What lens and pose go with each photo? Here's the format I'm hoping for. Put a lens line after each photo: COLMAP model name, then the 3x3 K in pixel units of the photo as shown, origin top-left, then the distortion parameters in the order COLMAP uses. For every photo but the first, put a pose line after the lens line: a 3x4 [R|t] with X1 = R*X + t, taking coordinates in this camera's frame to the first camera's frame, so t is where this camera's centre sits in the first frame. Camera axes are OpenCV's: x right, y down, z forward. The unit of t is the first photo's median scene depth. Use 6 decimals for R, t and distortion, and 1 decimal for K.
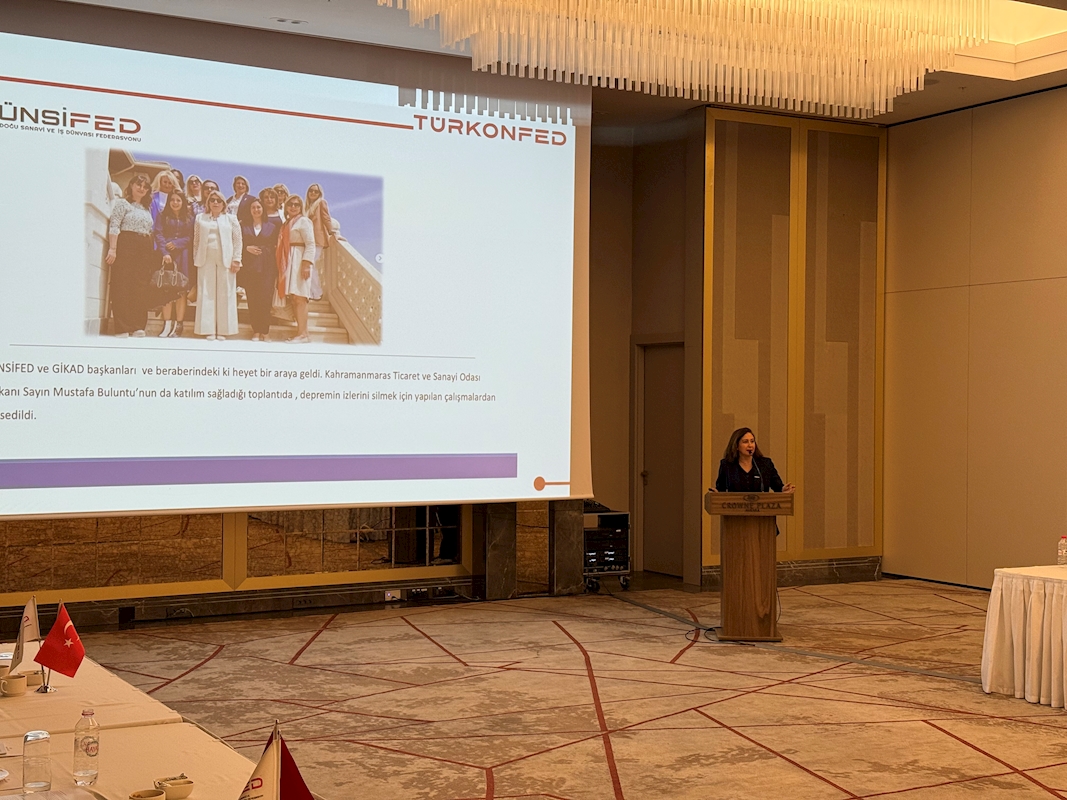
lens RADIAL K [[1482.3, 0, 536.7], [0, 1482.3, 406.7], [0, 0, 1]] dist [0.191675, -0.377660]
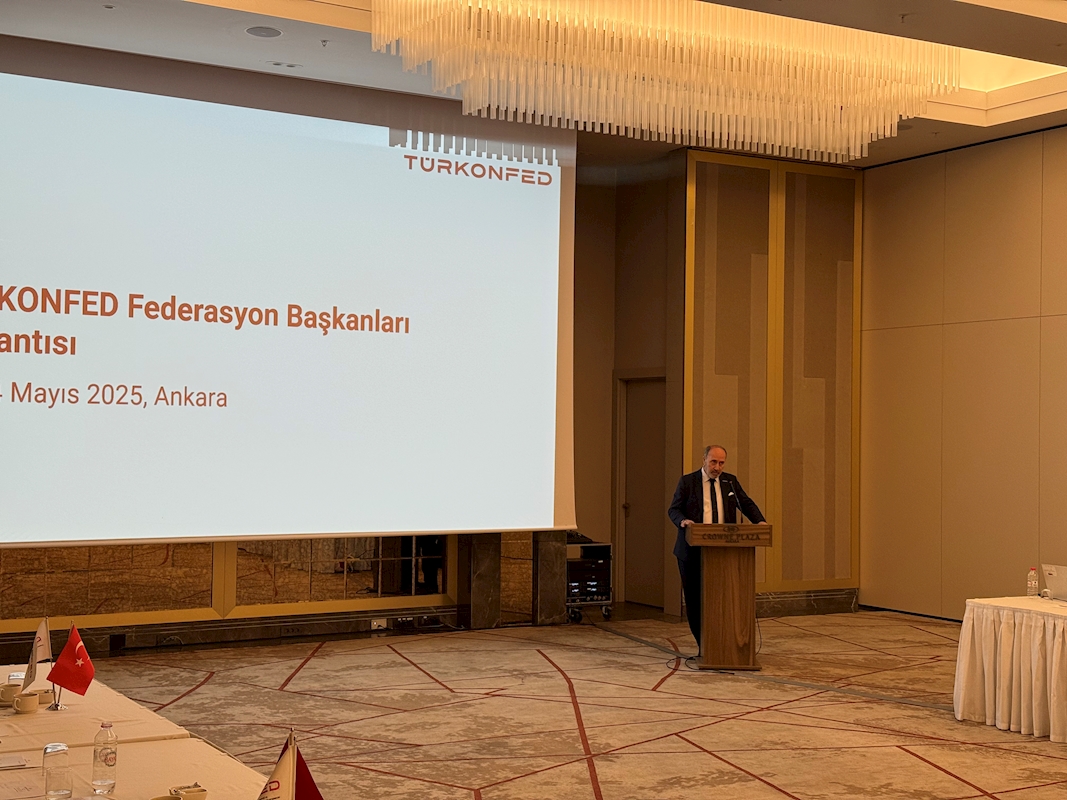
lens RADIAL K [[1480.3, 0, 532.2], [0, 1480.3, 401.4], [0, 0, 1]] dist [0.194008, -0.384966]
pose [[0.999929, 0.005926, 0.010333, -0.003614], [-0.005657, 0.999648, -0.025910, 0.000398], [-0.010483, 0.025850, 0.999611, -0.022677]]
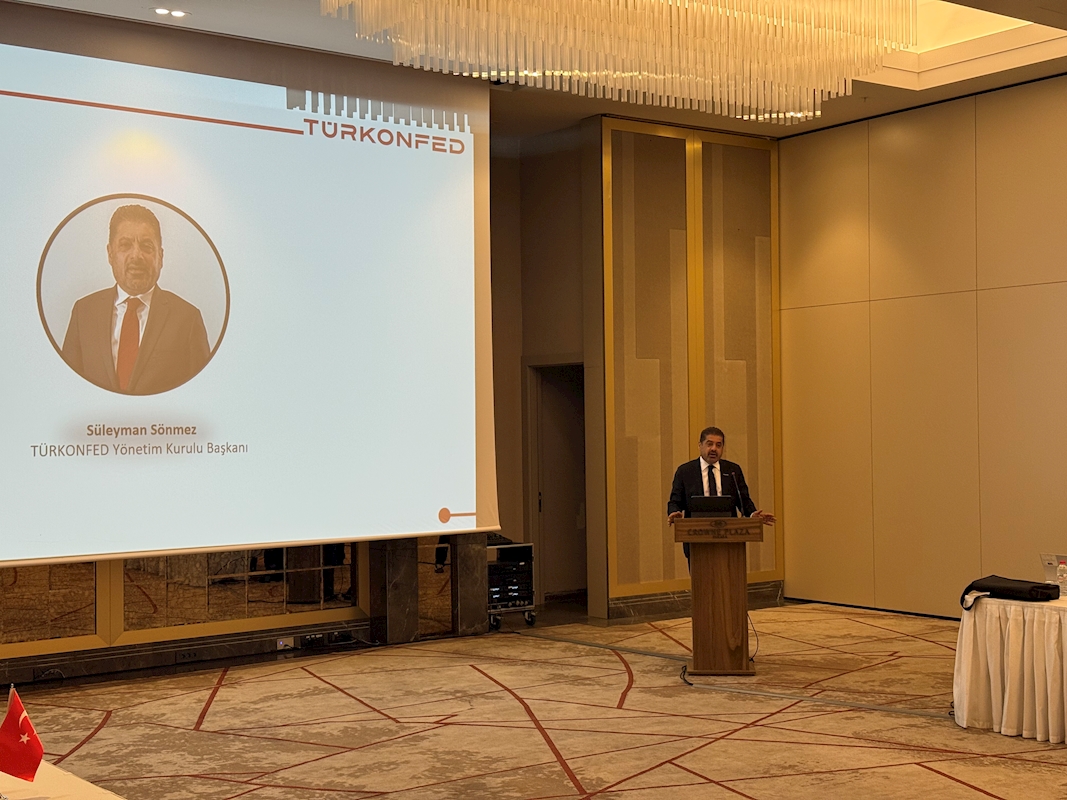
lens RADIAL K [[1482.6, 0, 535.7], [0, 1482.6, 408.2], [0, 0, 1]] dist [0.200150, -0.417245]
pose [[0.991988, -0.019031, 0.124890, -0.059405], [0.021071, 0.999665, -0.015034, -0.000605], [-0.124562, 0.017545, 0.992057, 0.071555]]
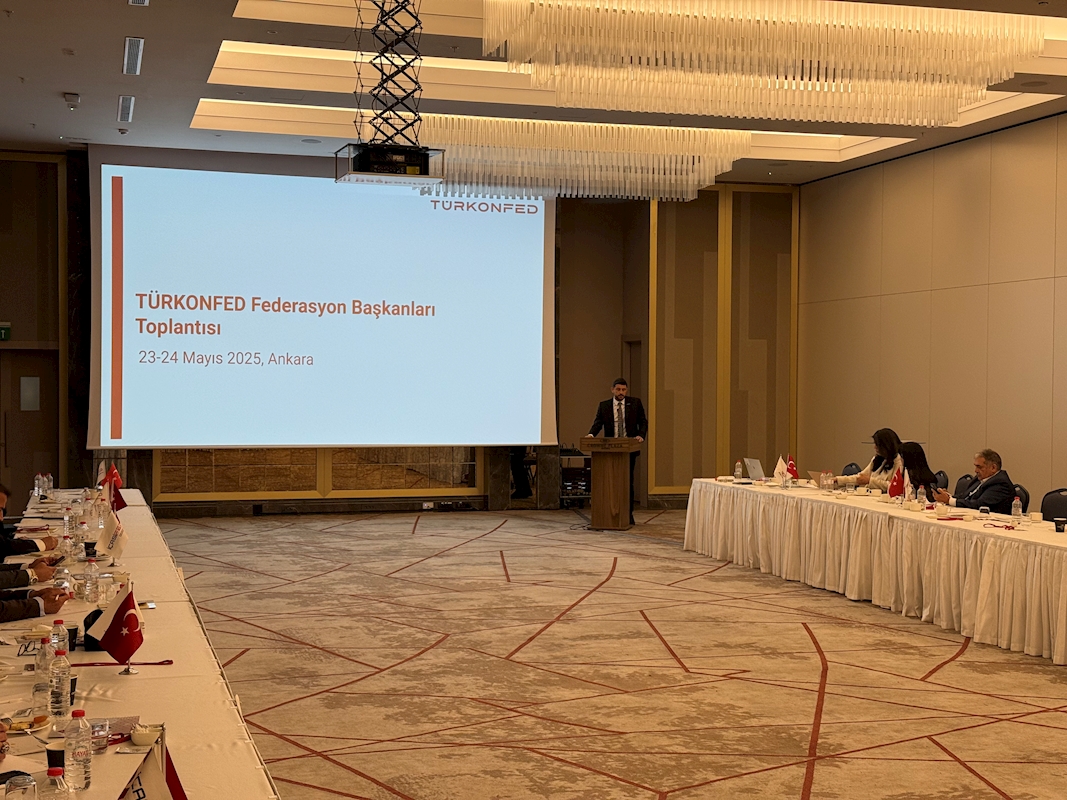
lens RADIAL K [[1480.3, 0, 532.2], [0, 1480.3, 401.4], [0, 0, 1]] dist [0.194008, -0.384966]
pose [[0.973066, 0.003524, -0.230498, 0.388392], [-0.001589, 0.999962, 0.008580, 0.004384], [0.230519, -0.007982, 0.973035, -0.514080]]
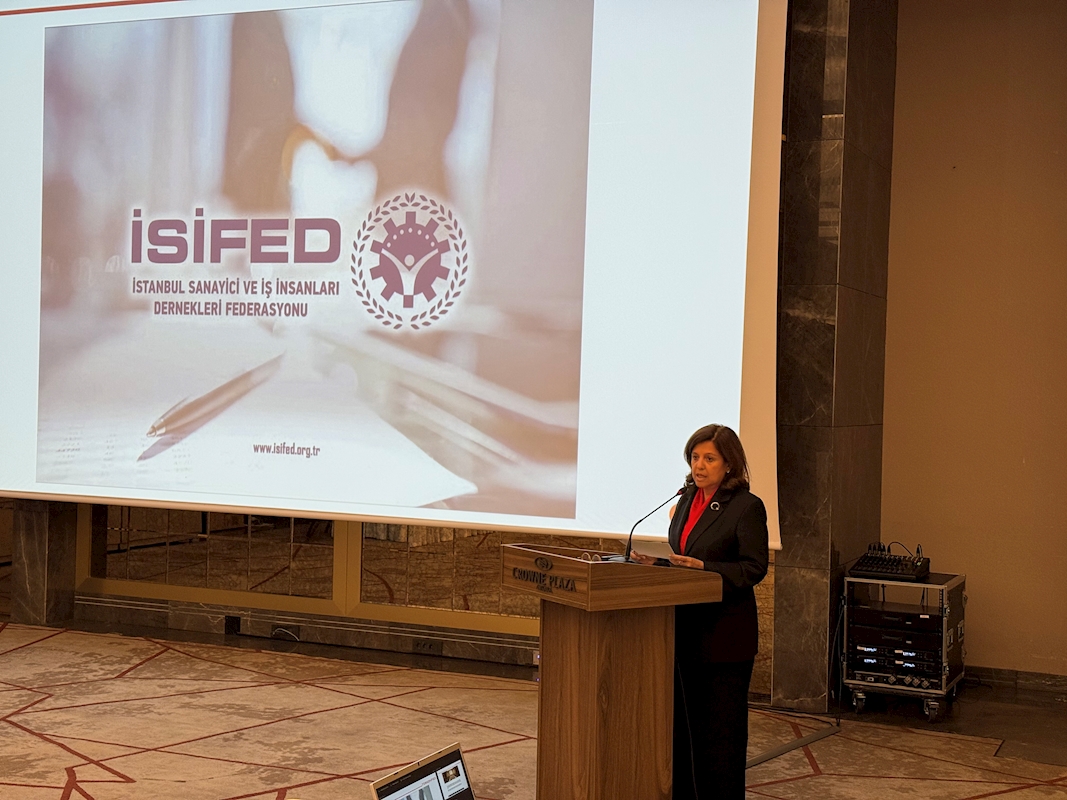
lens RADIAL K [[1485.7, 0, 531.8], [0, 1485.7, 403.7], [0, 0, 1]] dist [0.193634, -0.405014]
pose [[0.584227, 0.022626, -0.811275, 0.487861], [-0.026088, 0.999618, 0.009091, 0.002130], [0.811171, 0.015853, 0.584594, 0.621532]]
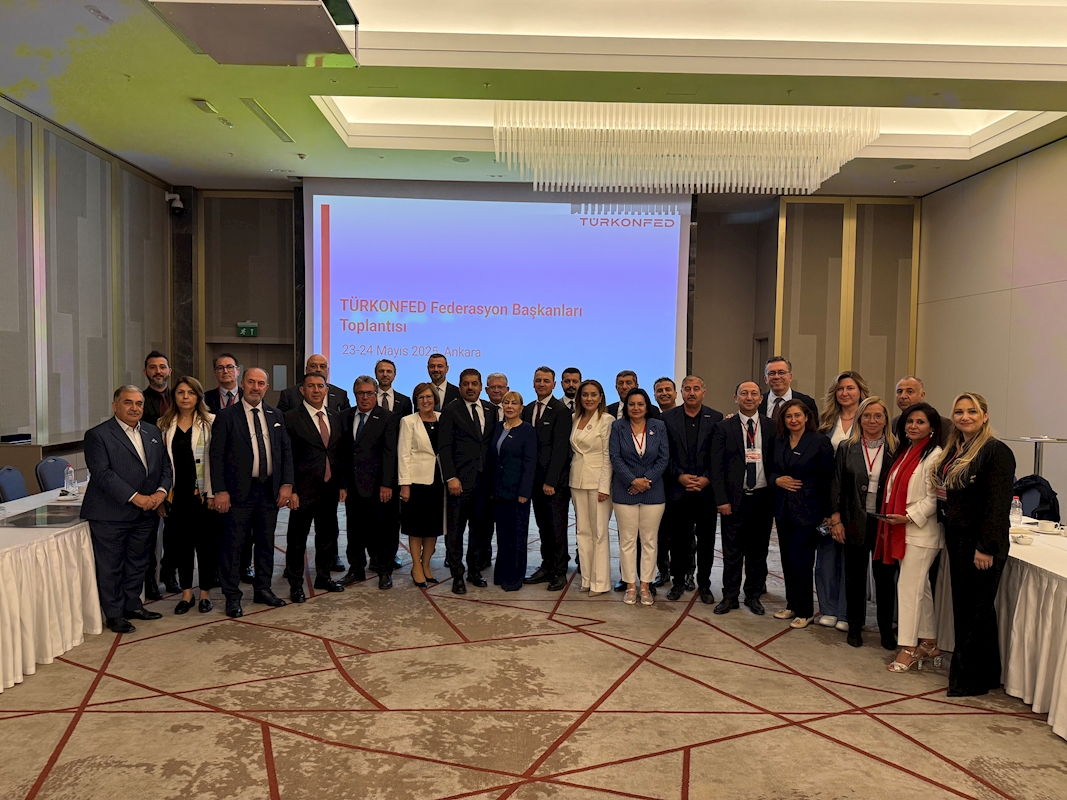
lens RADIAL K [[743.4, 0, 533.8], [0, 743.4, 405.2], [0, 0, 1]] dist [0.164102, -0.301026]
pose [[0.880587, 0.027870, -0.473064, 0.320709], [-0.010685, 0.999183, 0.038976, 0.003837], [0.473764, -0.029267, 0.880165, 0.135139]]
